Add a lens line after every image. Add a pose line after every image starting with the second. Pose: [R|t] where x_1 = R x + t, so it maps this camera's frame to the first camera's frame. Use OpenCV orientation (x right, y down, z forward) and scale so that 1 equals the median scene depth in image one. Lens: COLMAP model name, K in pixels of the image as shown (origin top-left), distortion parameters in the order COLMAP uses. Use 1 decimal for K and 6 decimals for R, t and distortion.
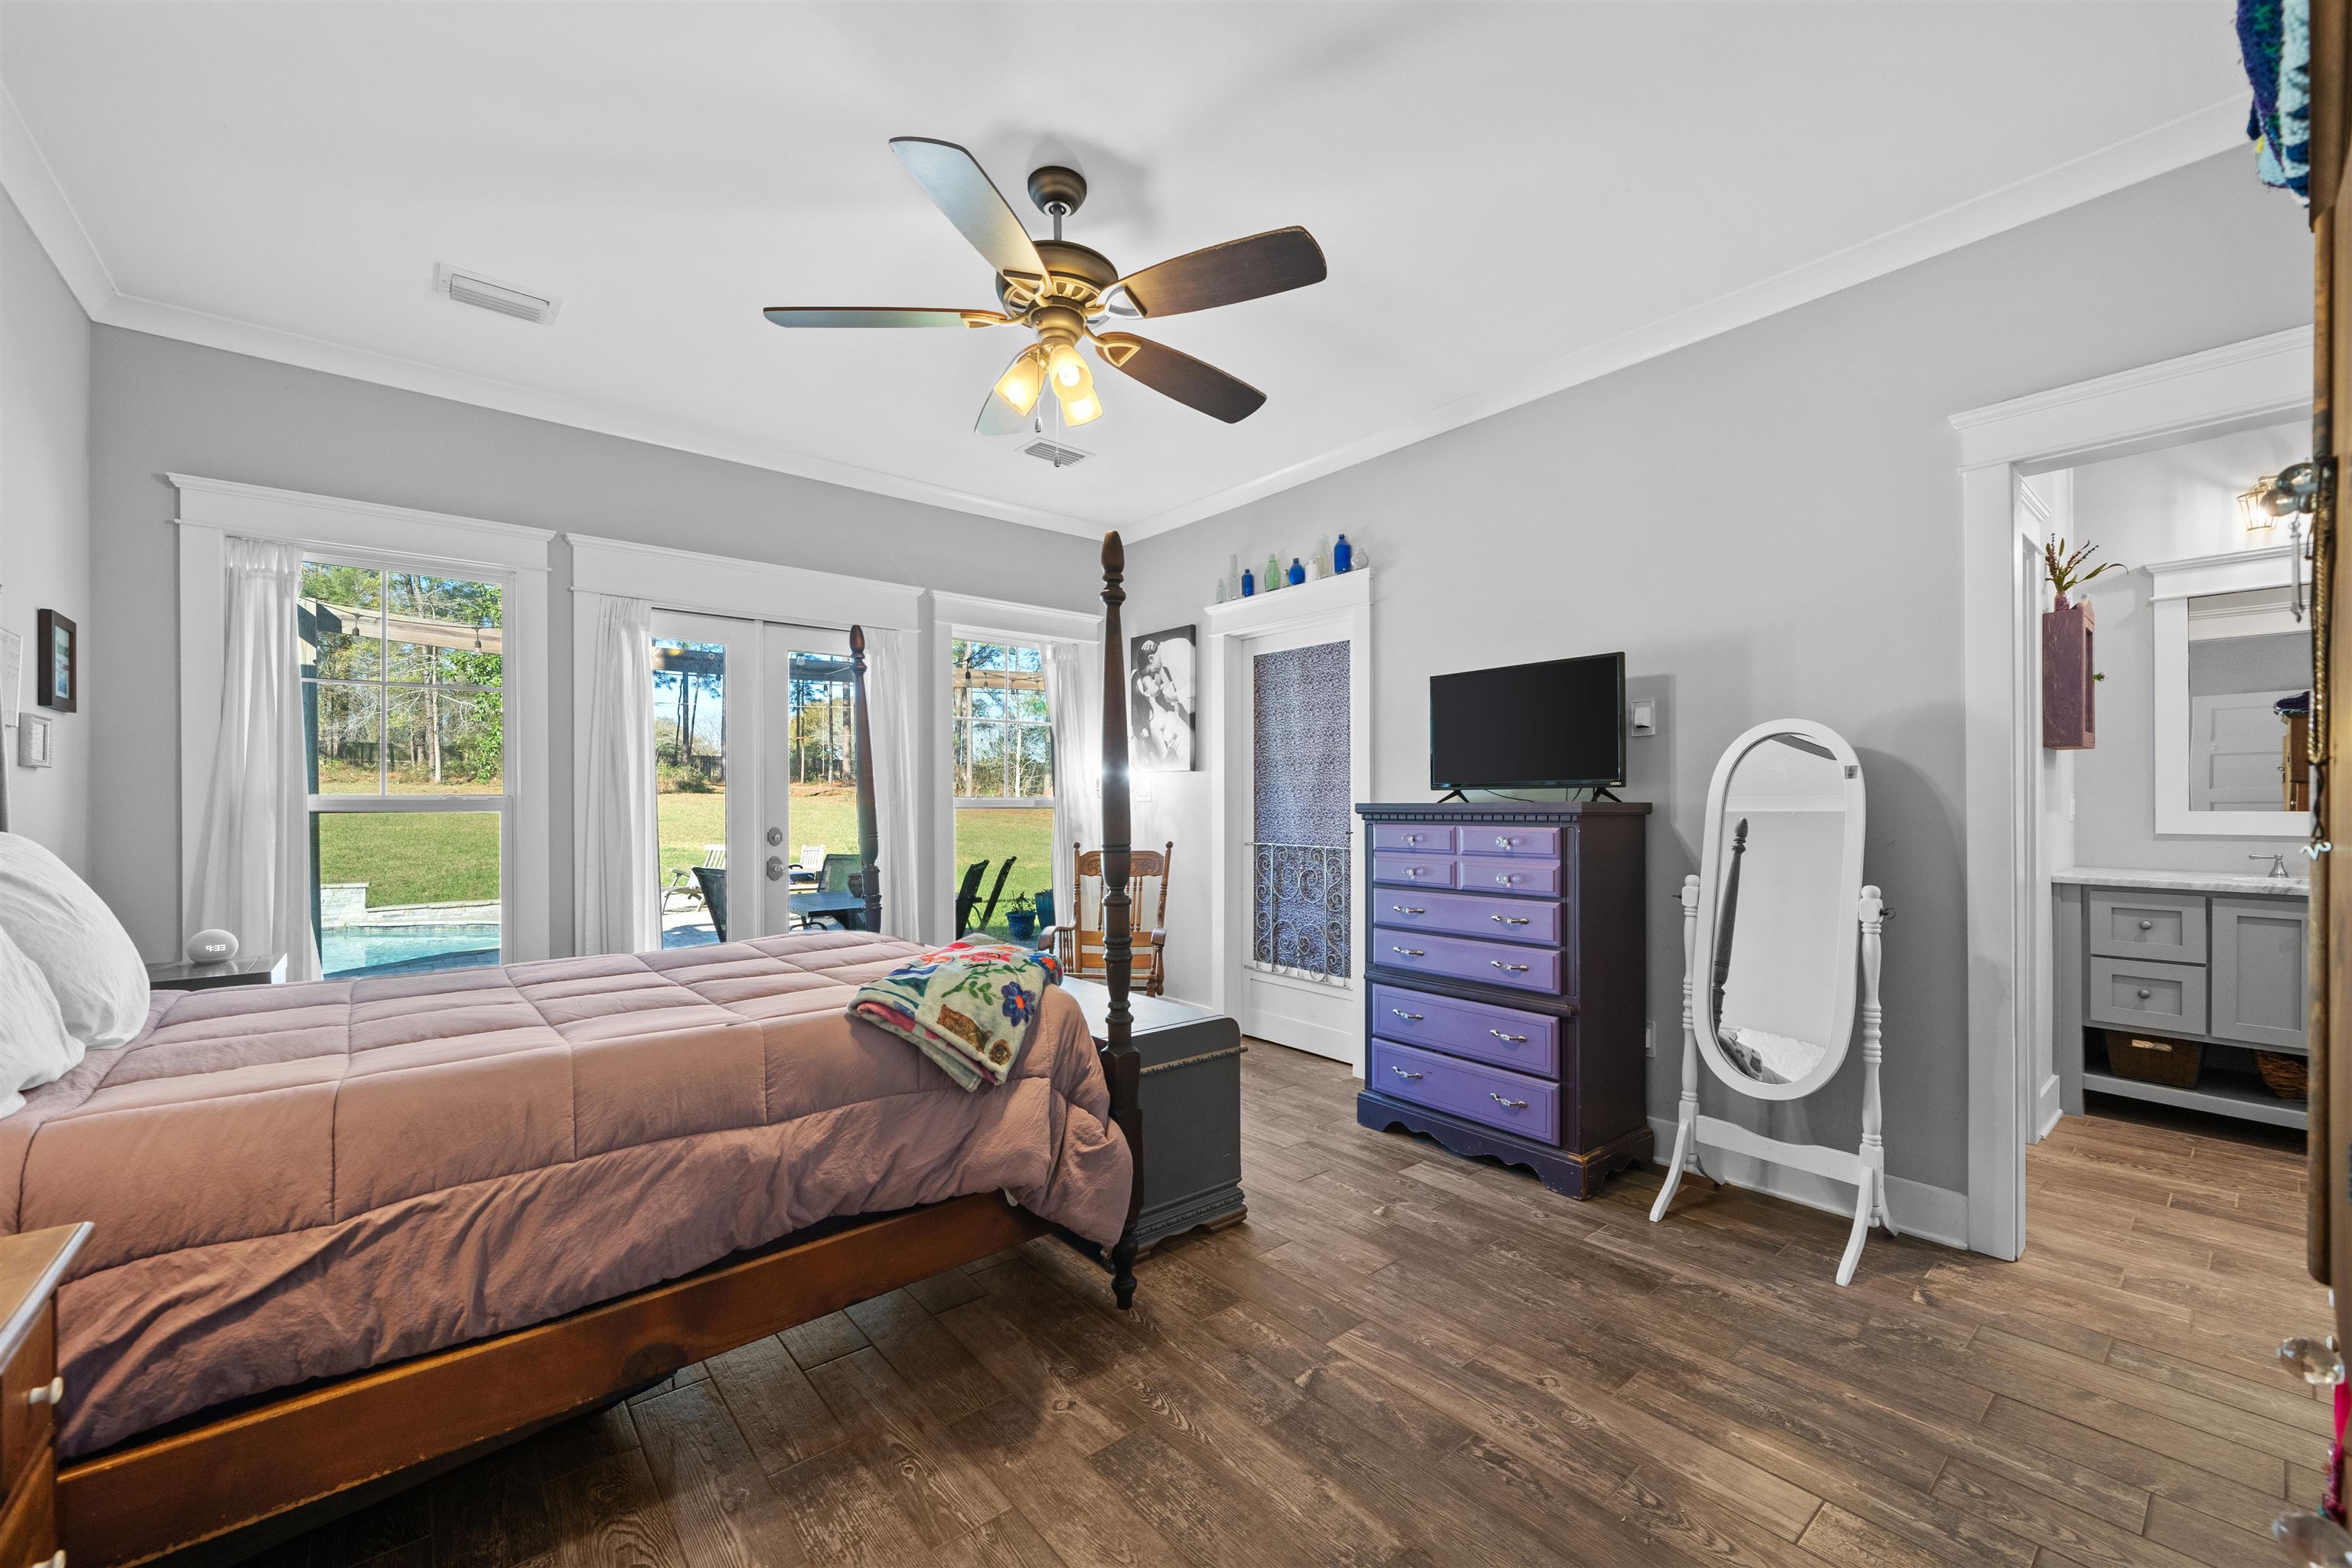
lens RADIAL K [[925.5, 0, 1170.1], [0, 925.5, 800.7], [0, 0, 1]] dist [-0.003193, 0.000127]
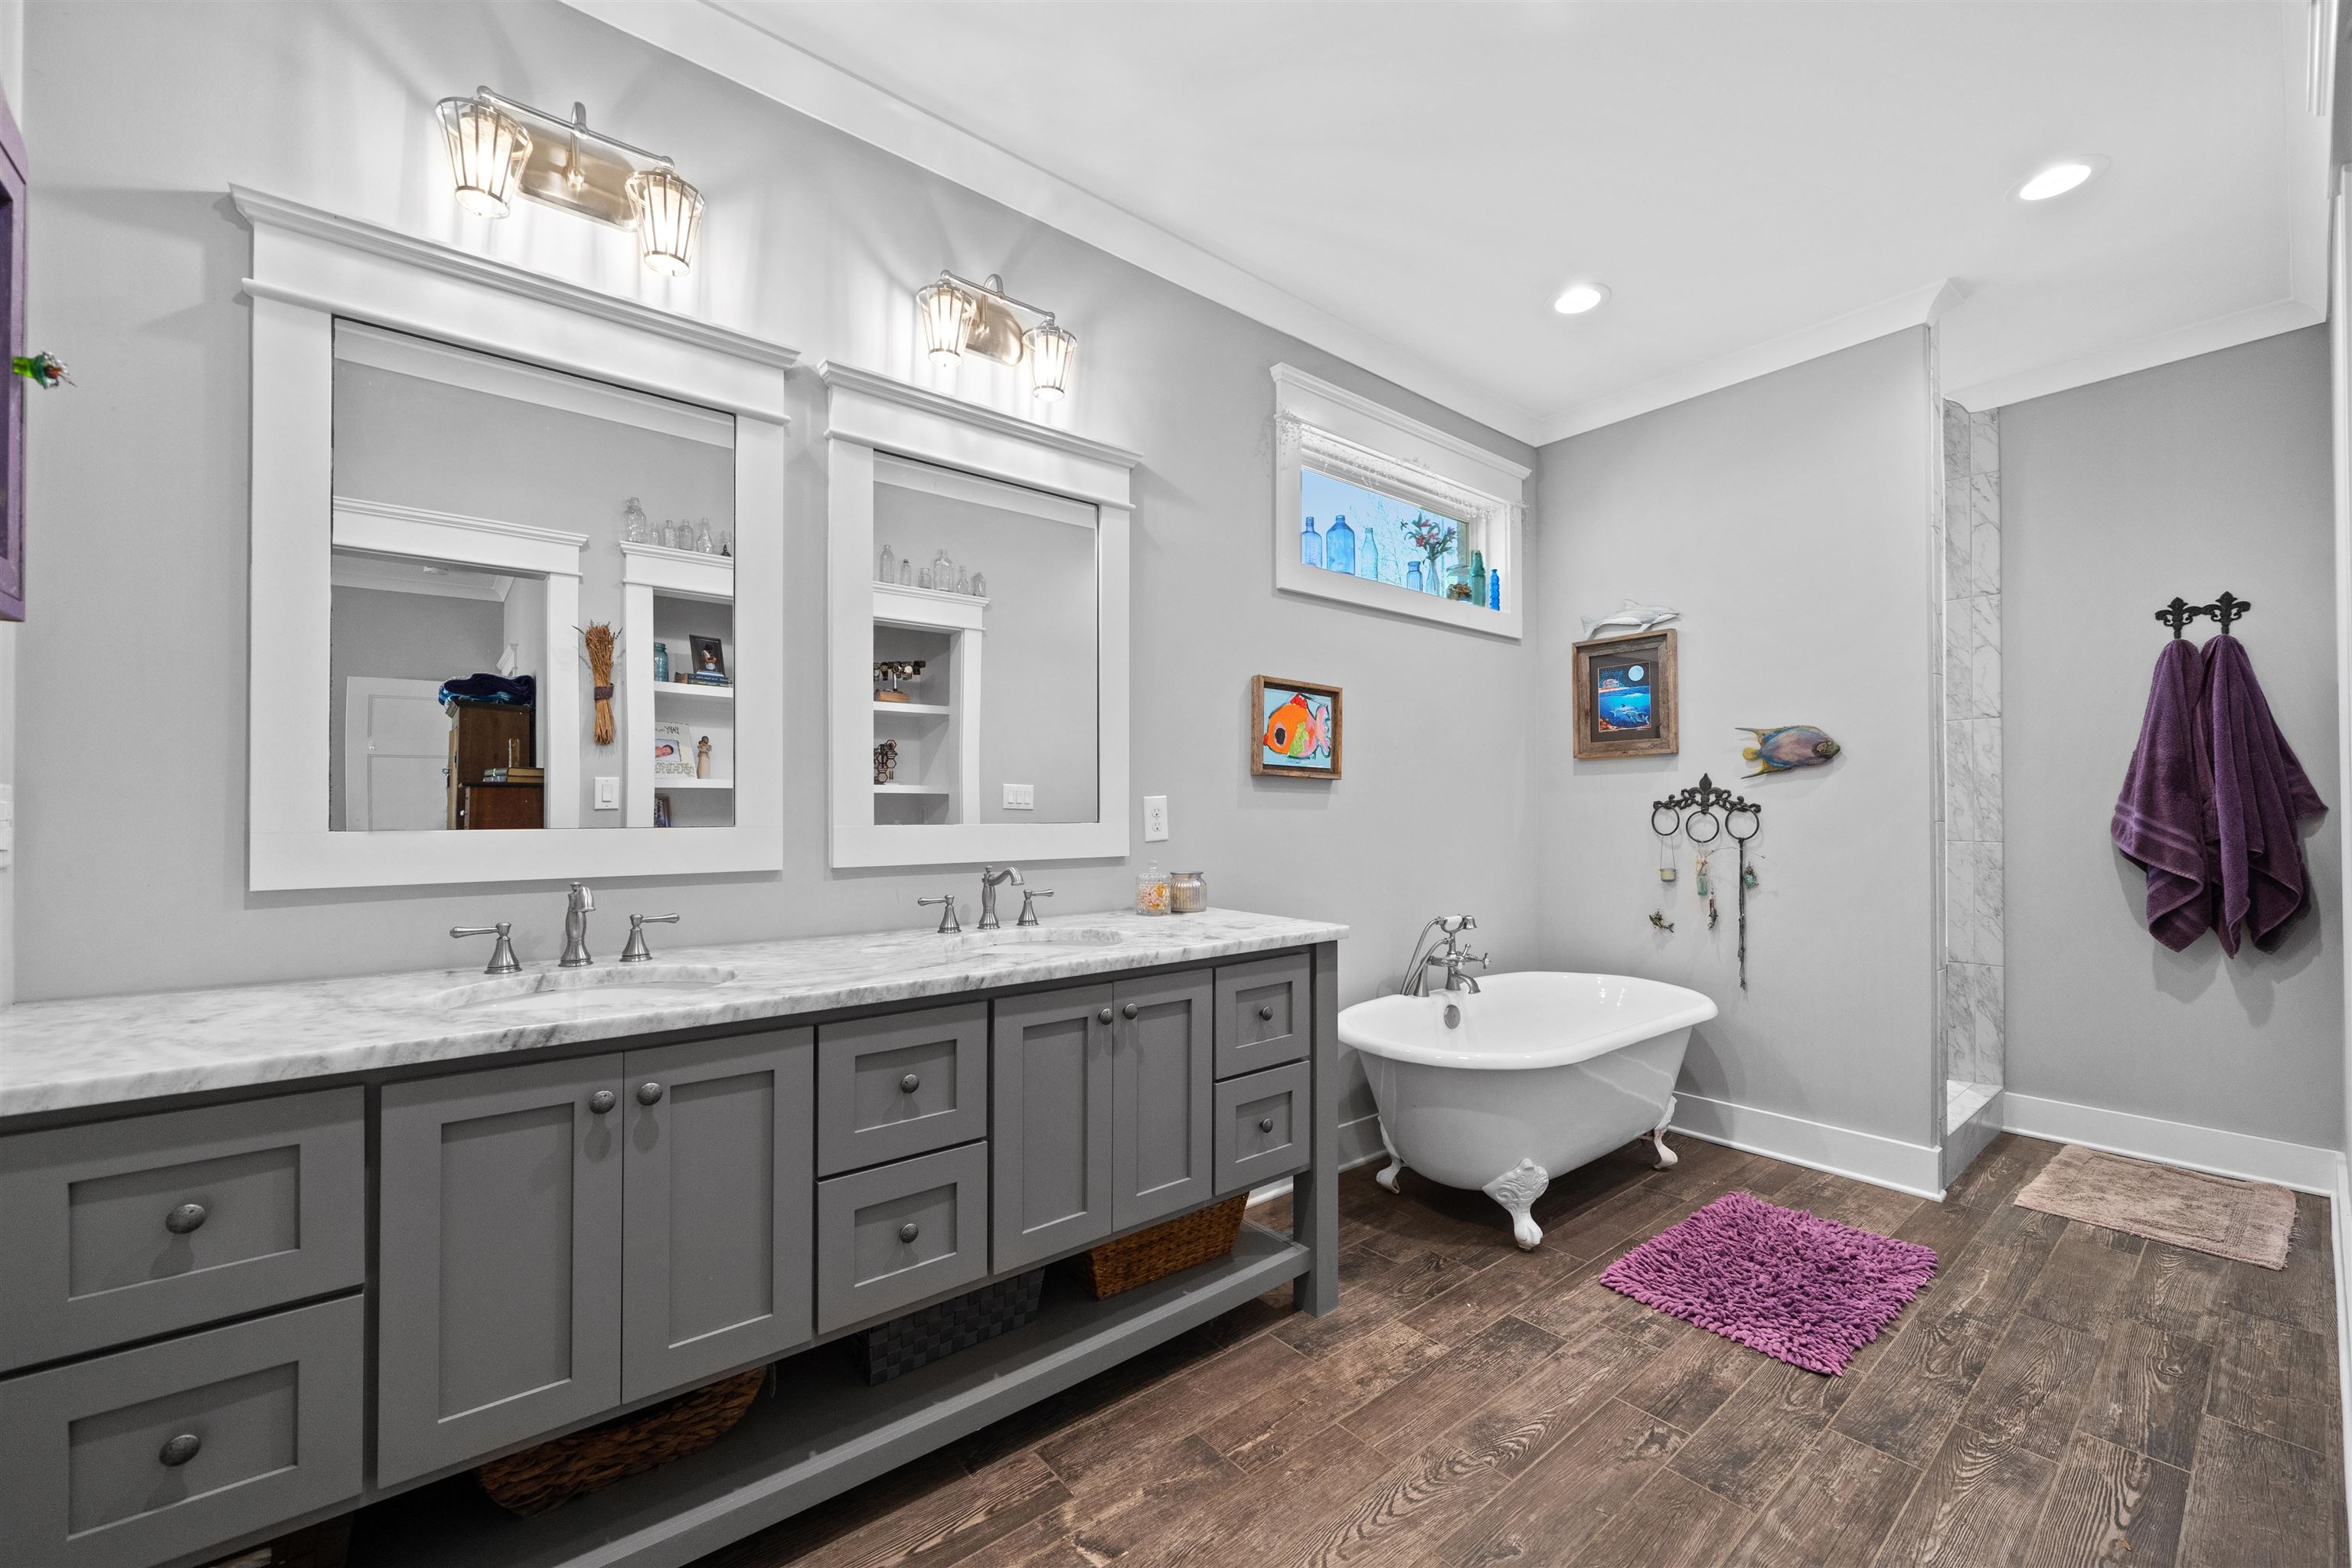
lens RADIAL K [[925.5, 0, 1168.7], [0, 925.5, 801.3], [0, 0, 1]] dist [-0.003193, 0.000127]
pose [[0.009028, 0.010416, 0.999905, 0.689321], [0.000752, 0.999945, -0.010423, 0.002163], [-0.999959, 0.000846, 0.009020, 0.615335]]
